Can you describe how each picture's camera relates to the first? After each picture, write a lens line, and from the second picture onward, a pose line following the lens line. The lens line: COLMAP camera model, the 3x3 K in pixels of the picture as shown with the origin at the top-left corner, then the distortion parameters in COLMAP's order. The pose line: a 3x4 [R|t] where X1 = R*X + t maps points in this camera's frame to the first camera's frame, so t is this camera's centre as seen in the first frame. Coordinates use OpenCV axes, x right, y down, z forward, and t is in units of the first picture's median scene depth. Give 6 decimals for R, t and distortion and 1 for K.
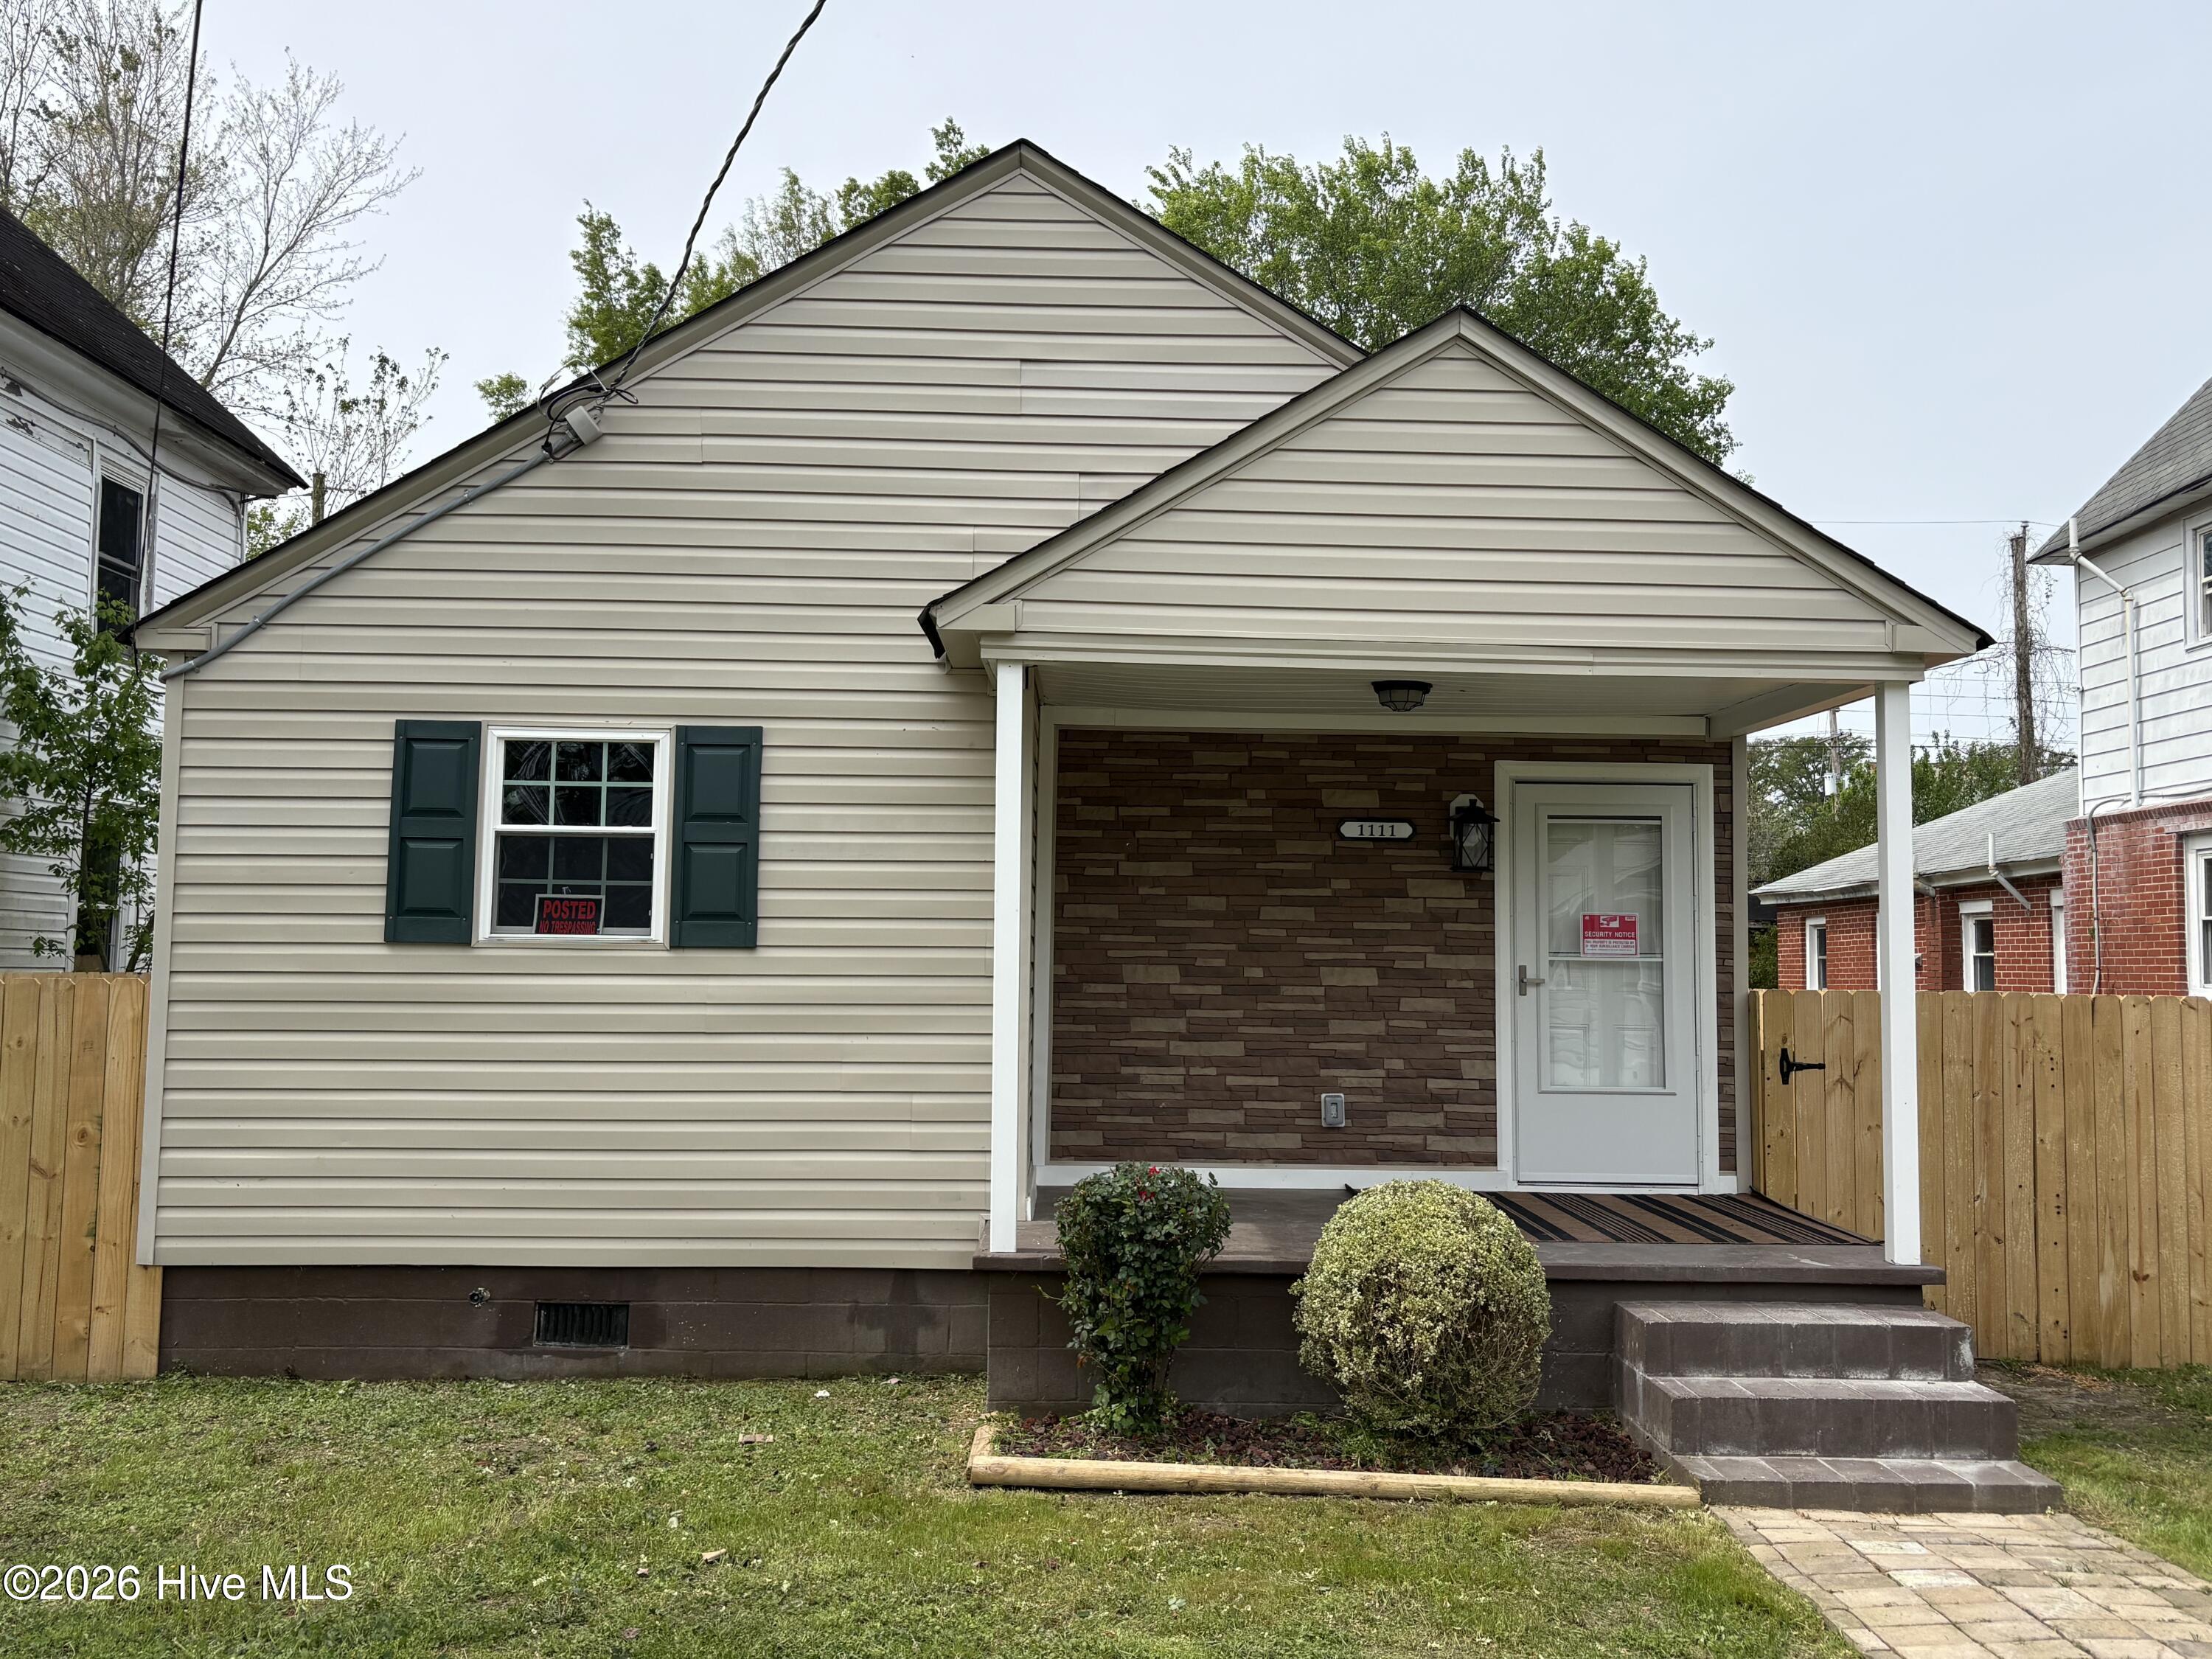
lens RADIAL K [[1874.2, 0, 1106.6], [0, 1874.2, 824.4], [0, 0, 1]] dist [0.044599, -0.043816]
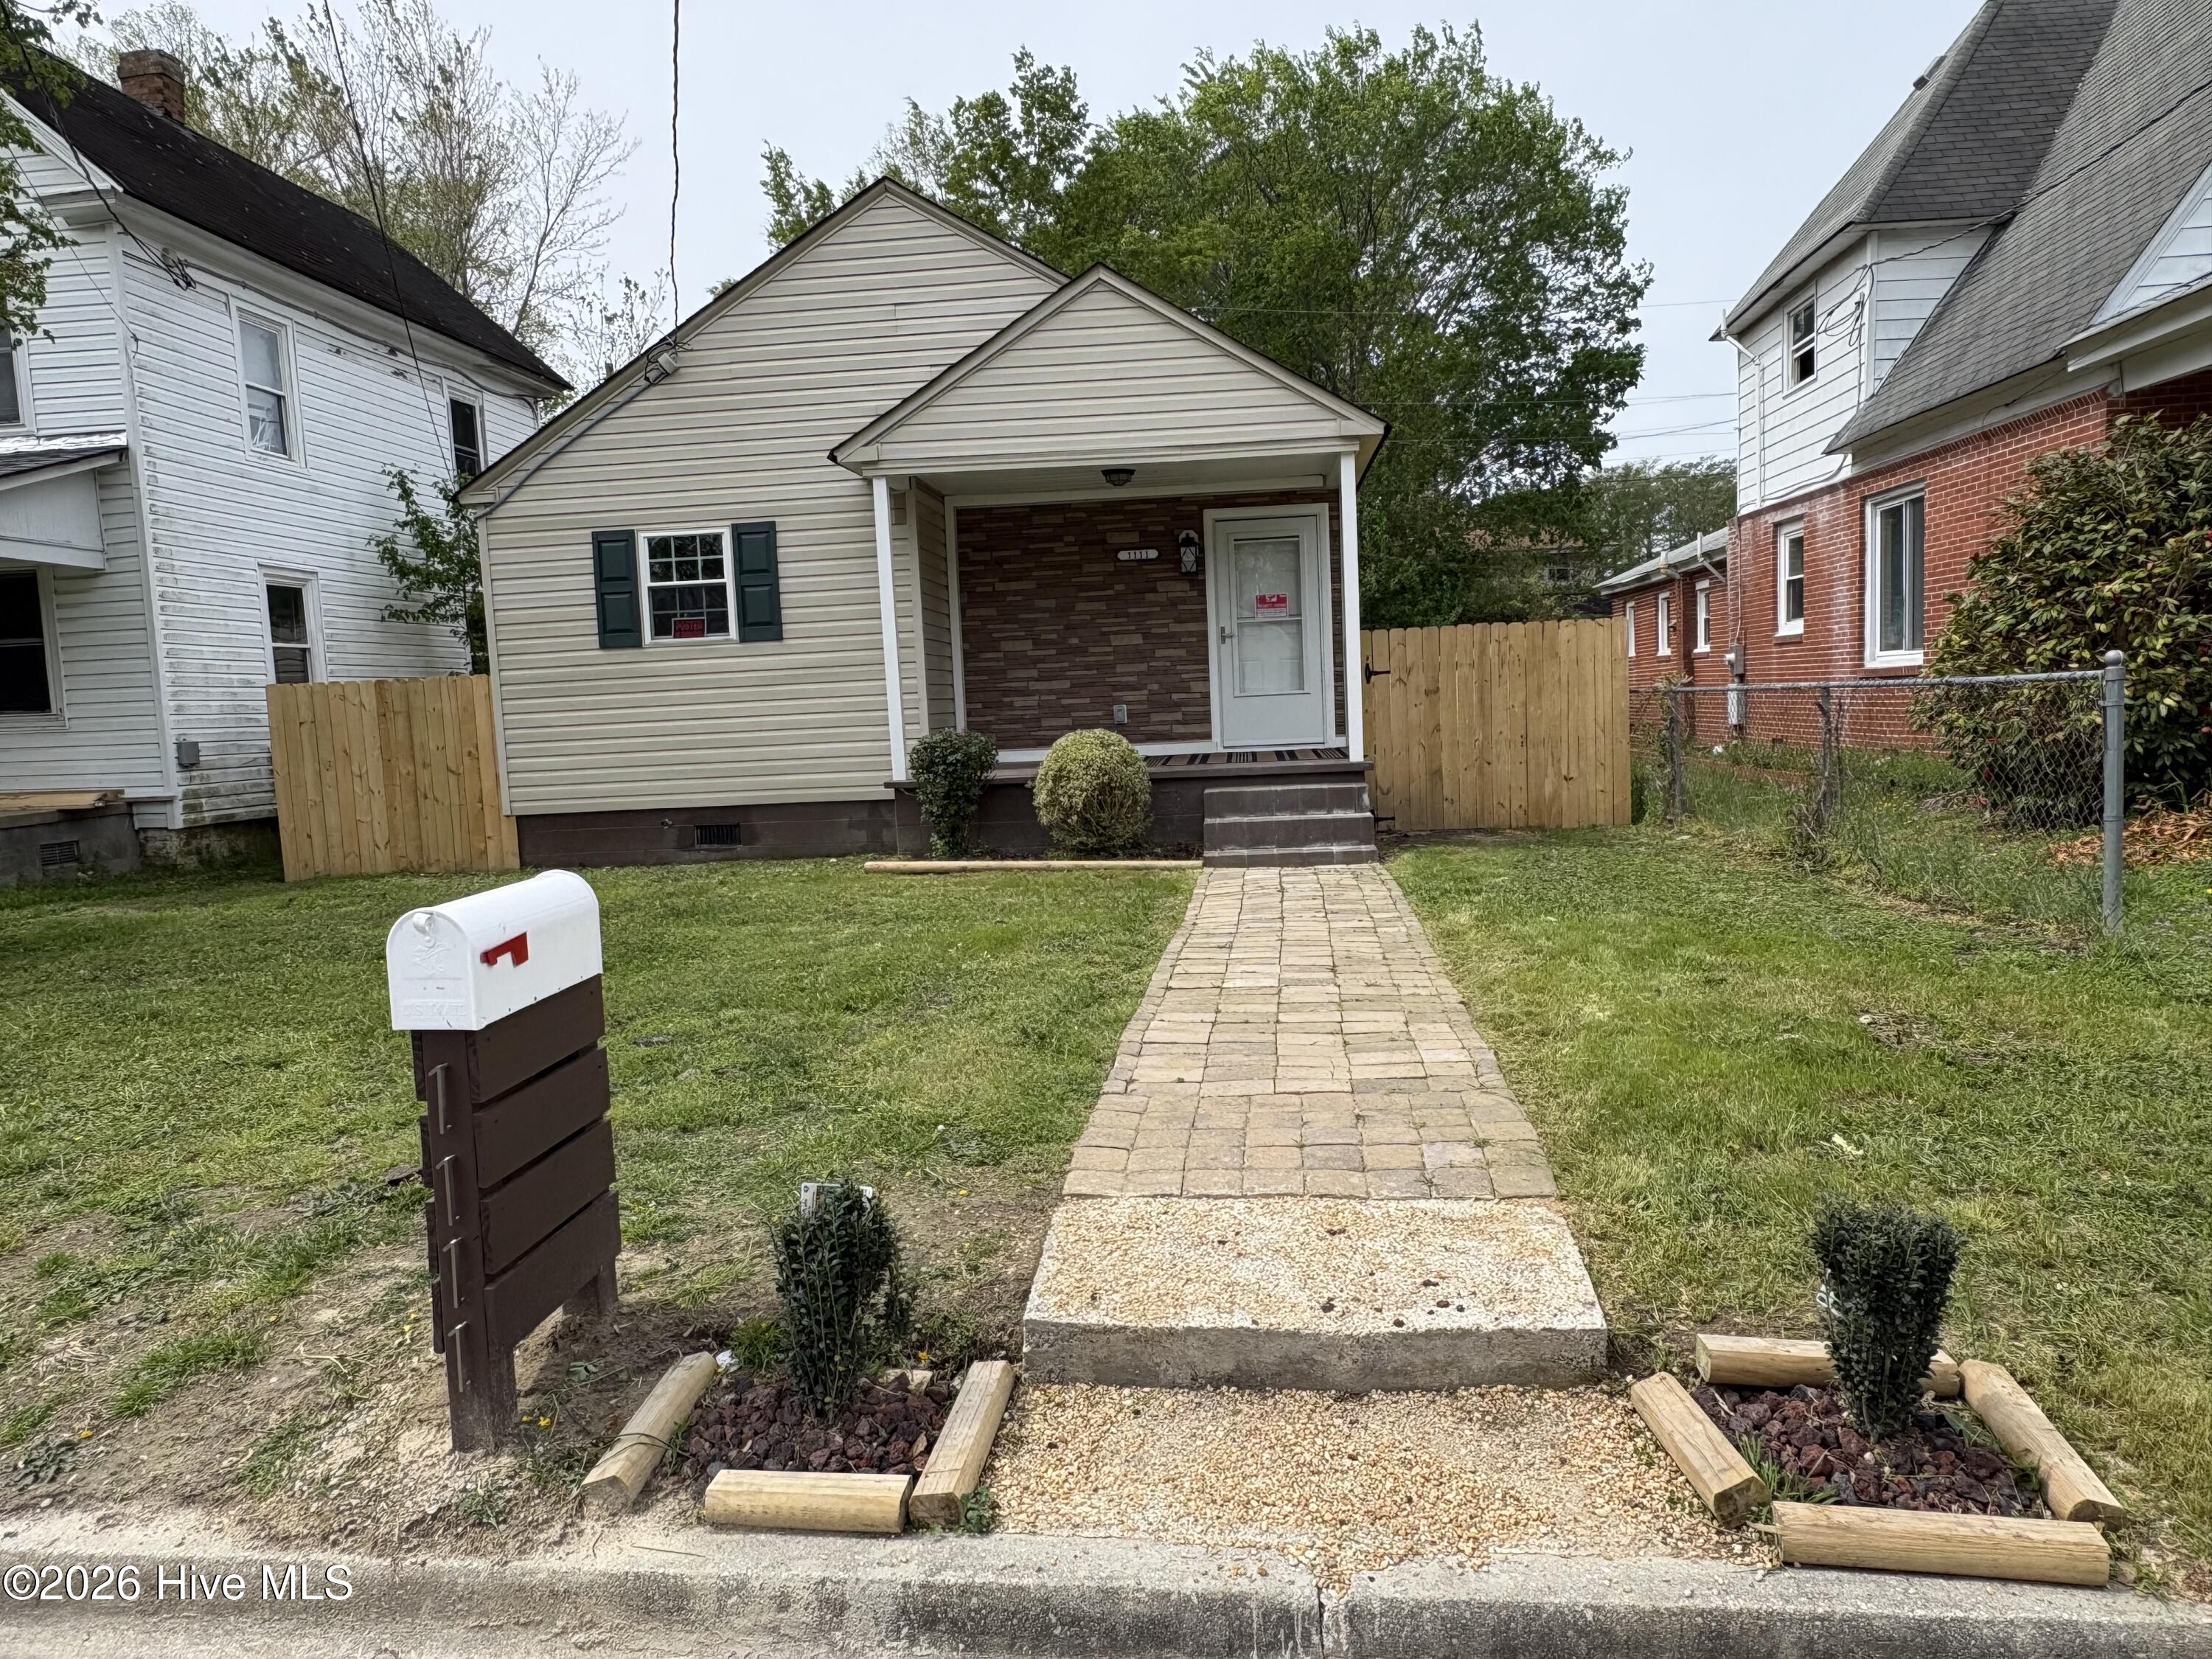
lens RADIAL K [[1464.1, 0, 1108.8], [0, 1464.1, 834.3], [0, 0, 1]] dist [-0.007234, 0.013675]
pose [[0.991716, -0.047079, -0.119508, 0.268951], [0.066744, 0.983814, 0.166299, 0.030807], [0.109745, -0.172898, 0.978807, -0.394854]]
